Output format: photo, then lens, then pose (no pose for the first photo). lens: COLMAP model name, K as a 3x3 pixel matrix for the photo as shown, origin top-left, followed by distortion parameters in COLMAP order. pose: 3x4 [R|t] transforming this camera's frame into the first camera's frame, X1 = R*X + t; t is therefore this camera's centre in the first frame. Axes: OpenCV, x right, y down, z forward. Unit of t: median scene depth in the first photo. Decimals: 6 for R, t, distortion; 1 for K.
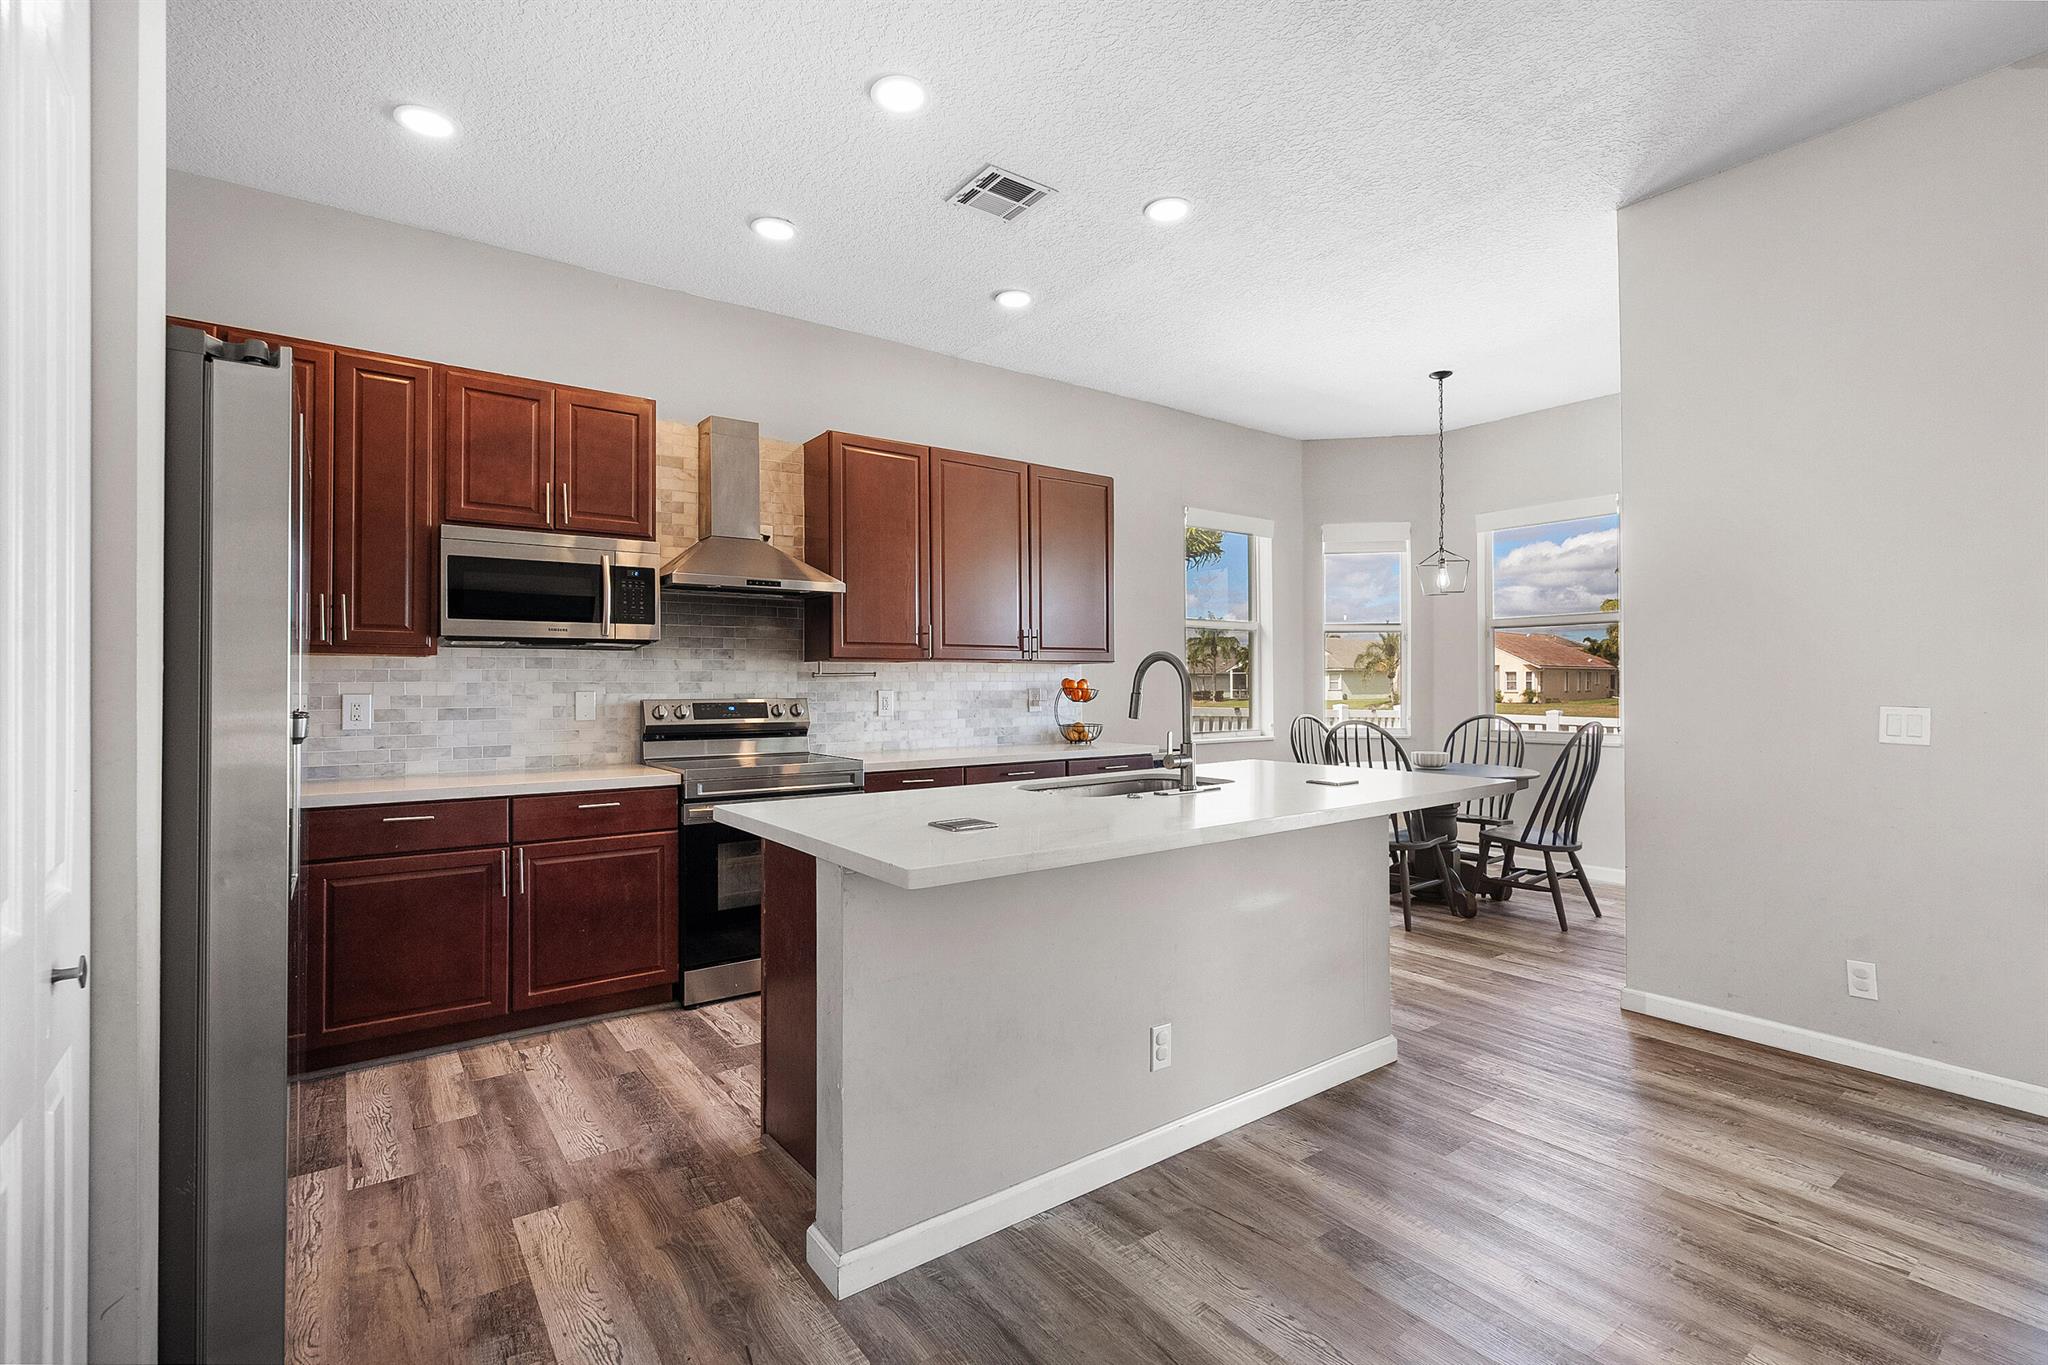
lens RADIAL K [[938.2, 0, 1022.5], [0, 938.2, 674.5], [0, 0, 1]] dist [-0.005767, 0.003220]
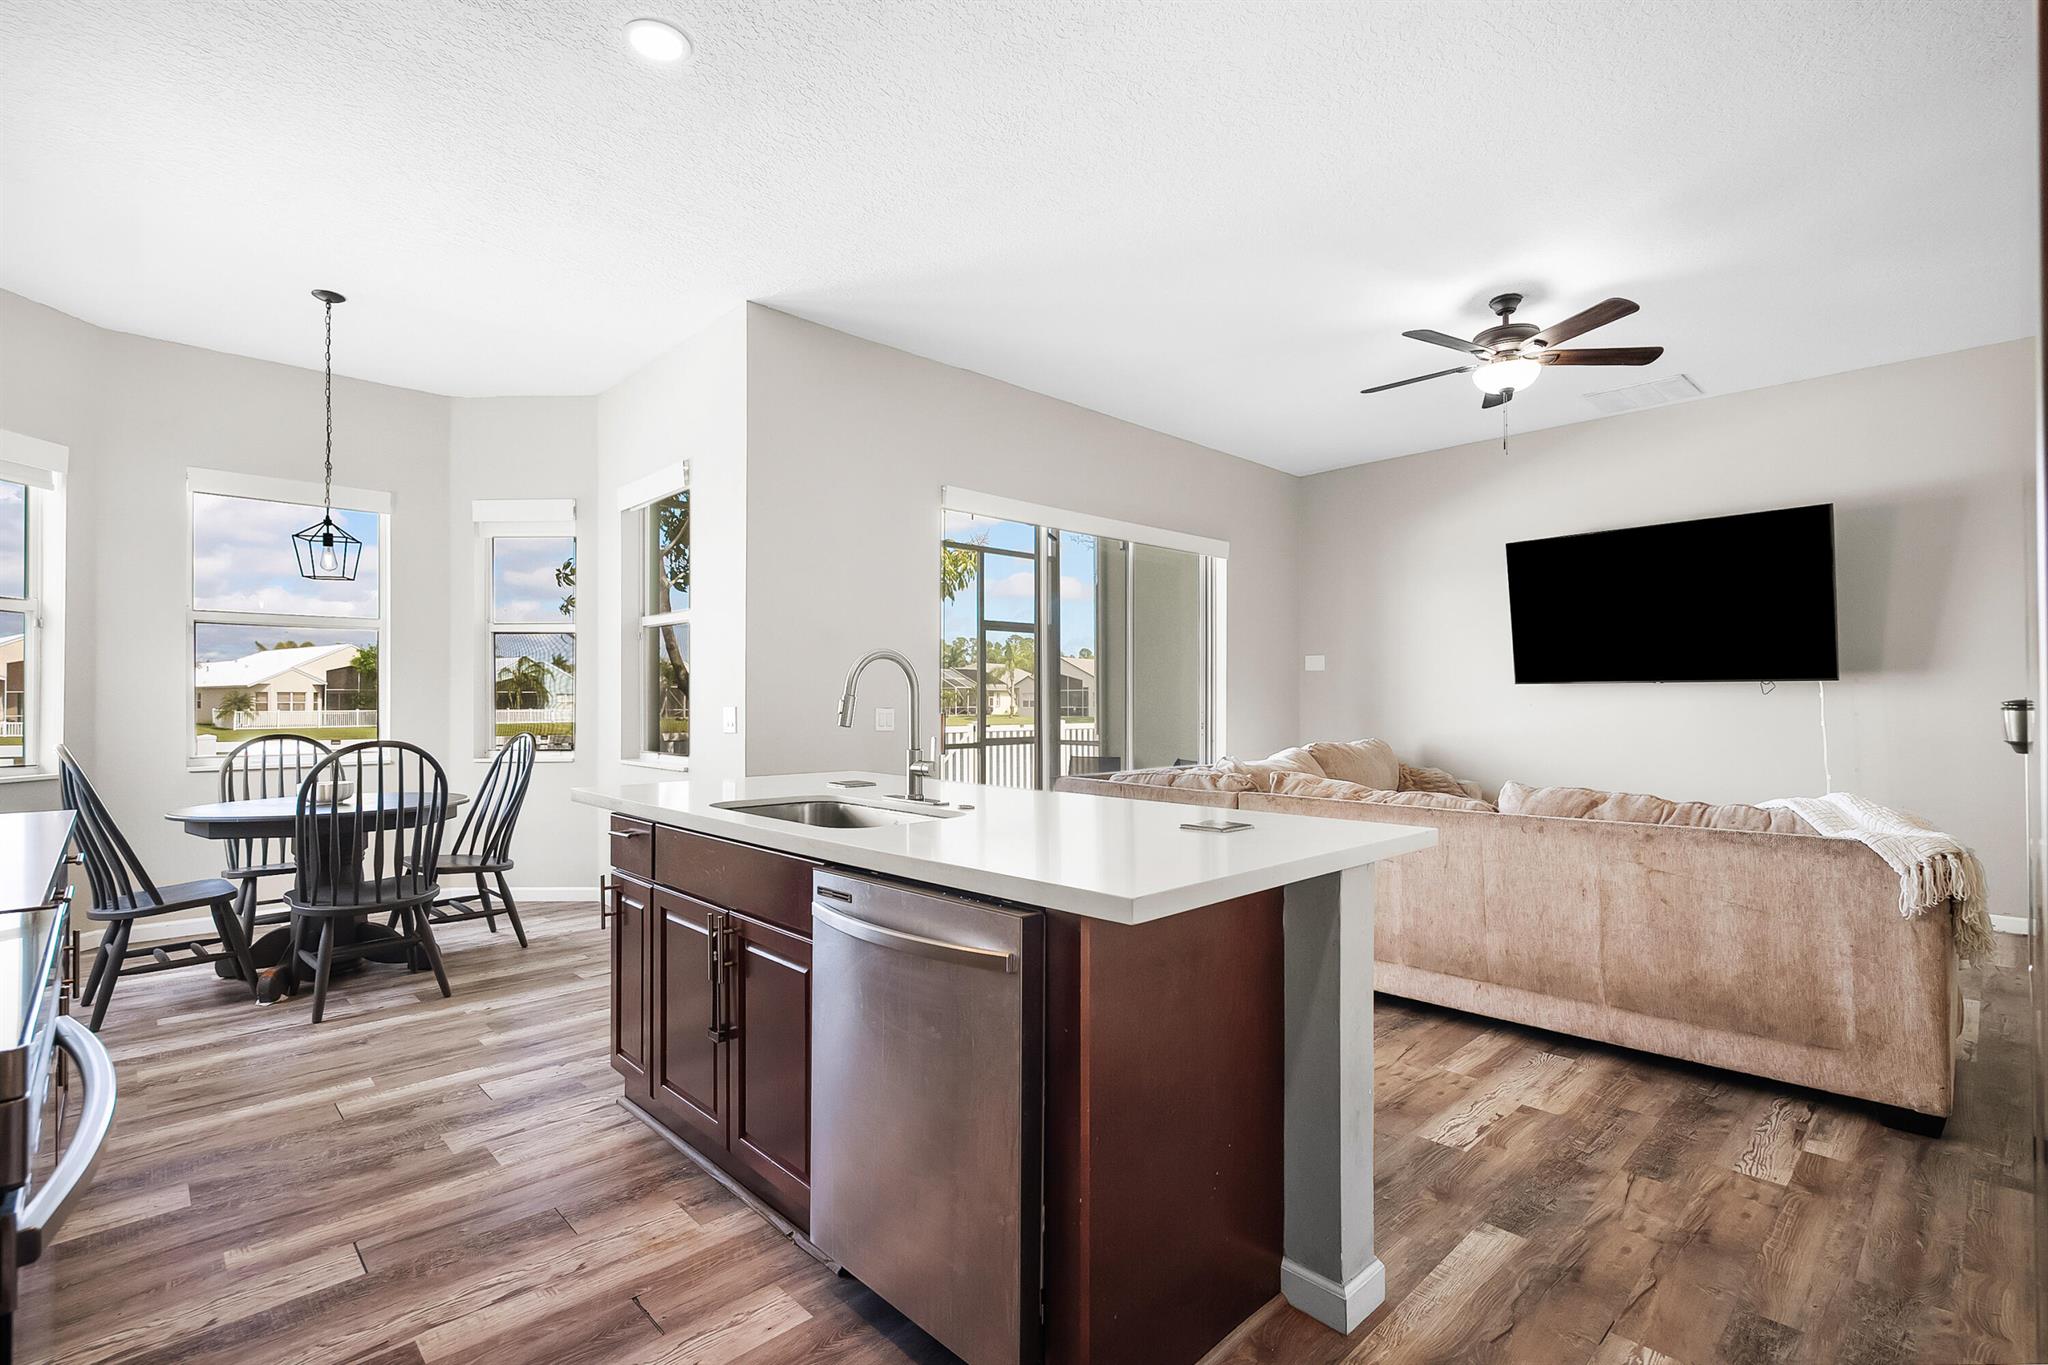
lens RADIAL K [[938.2, 0, 1017.5], [0, 938.2, 701.5], [0, 0, 1]] dist [-0.005767, 0.003220]
pose [[-0.121804, 0.002472, 0.992551, -0.524140], [-0.007857, 0.999963, -0.003454, 0.018312], [-0.992523, -0.008219, -0.121781, 0.696969]]
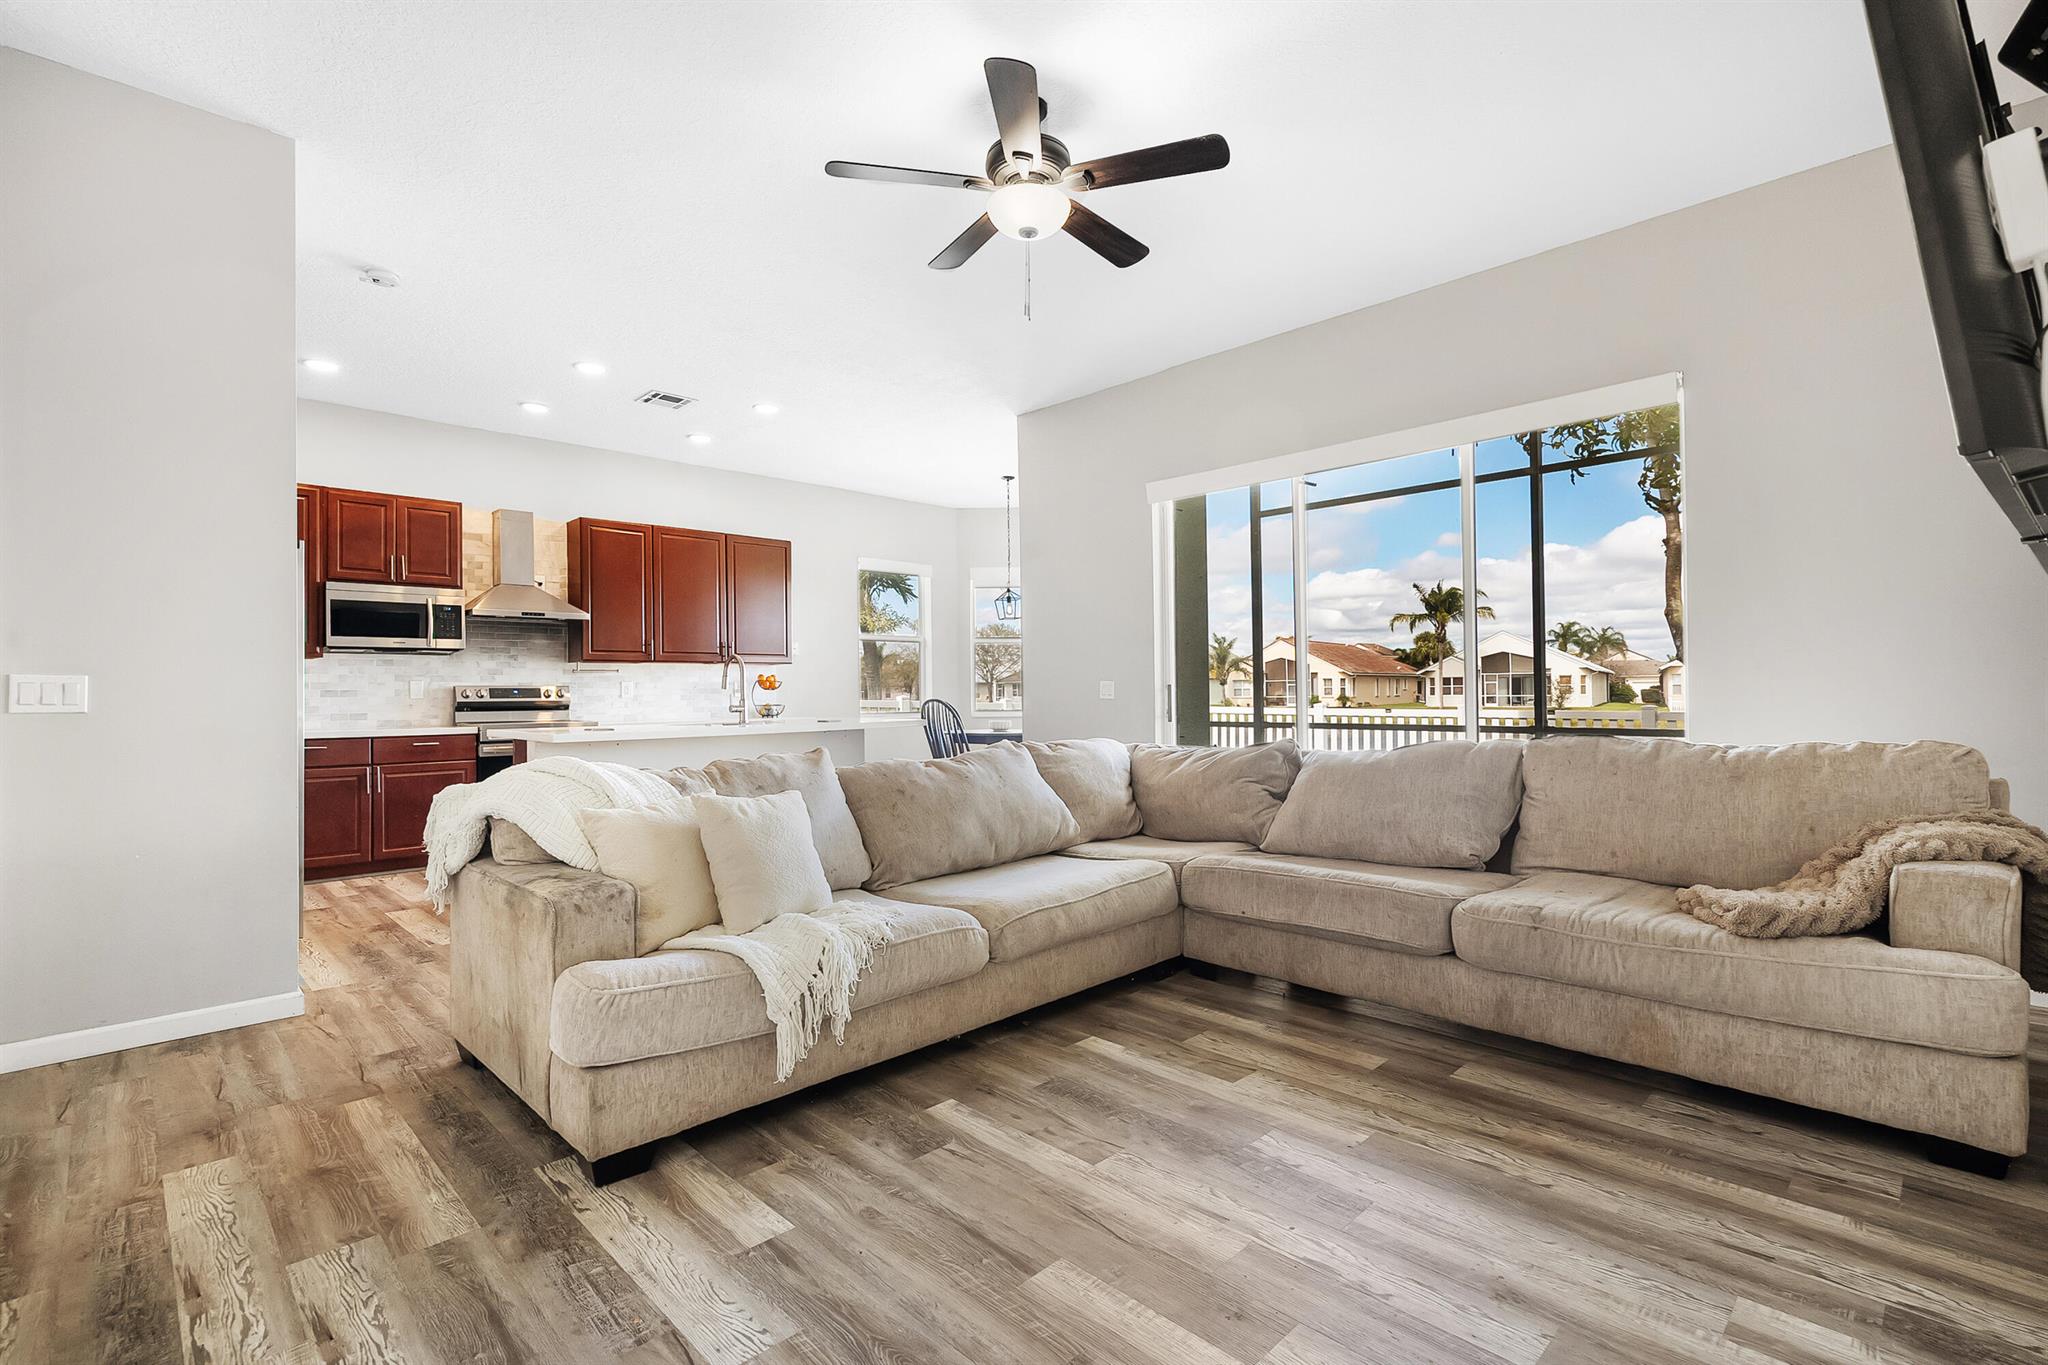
lens RADIAL K [[938.2, 0, 1021.3], [0, 938.2, 682.0], [0, 0, 1]] dist [-0.005767, 0.003220]
pose [[0.989905, -0.006317, 0.141590, 0.326778], [0.006695, 0.999975, -0.002197, 0.030041], [-0.141572, 0.003123, 0.989923, -0.723239]]
